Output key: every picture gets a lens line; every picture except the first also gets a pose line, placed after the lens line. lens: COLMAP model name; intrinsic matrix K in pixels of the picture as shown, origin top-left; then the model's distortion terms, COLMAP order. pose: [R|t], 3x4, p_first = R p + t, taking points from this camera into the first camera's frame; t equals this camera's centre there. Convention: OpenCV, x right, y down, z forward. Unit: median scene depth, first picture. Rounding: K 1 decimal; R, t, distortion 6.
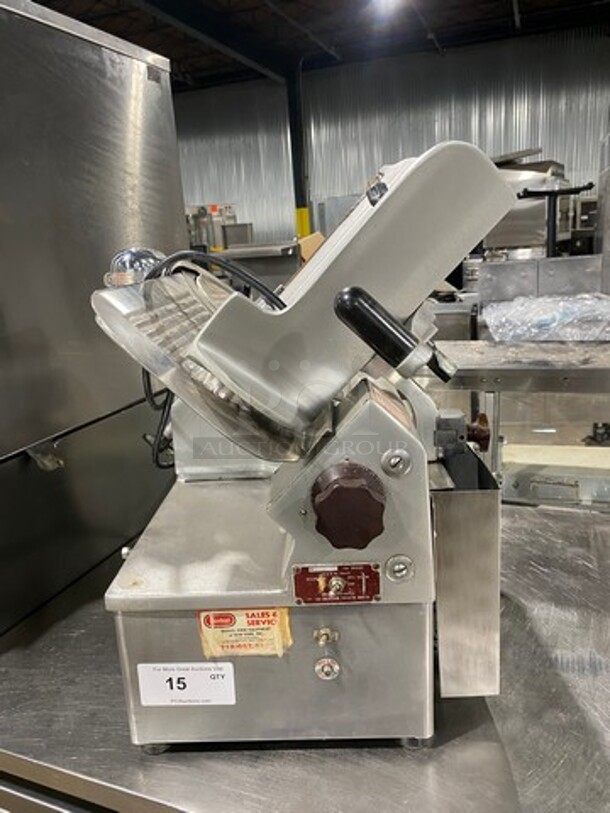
lens RADIAL K [[624.5, 0, 302.0], [0, 624.5, 409.5], [0, 0, 1]] dist [0.008298, -0.001551]
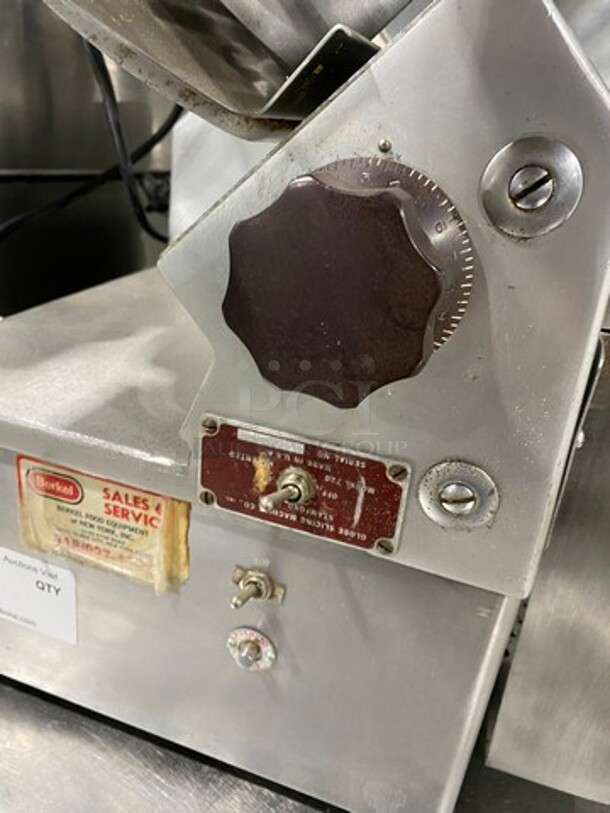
lens RADIAL K [[624.5, 0, 309.5], [0, 624.5, 408.4], [0, 0, 1]] dist [0.008298, -0.001551]
pose [[0.944544, 0.264094, -0.195167, 0.130372], [-0.224957, 0.953344, 0.201318, 0.146288], [0.239229, -0.146249, 0.959886, 0.613848]]
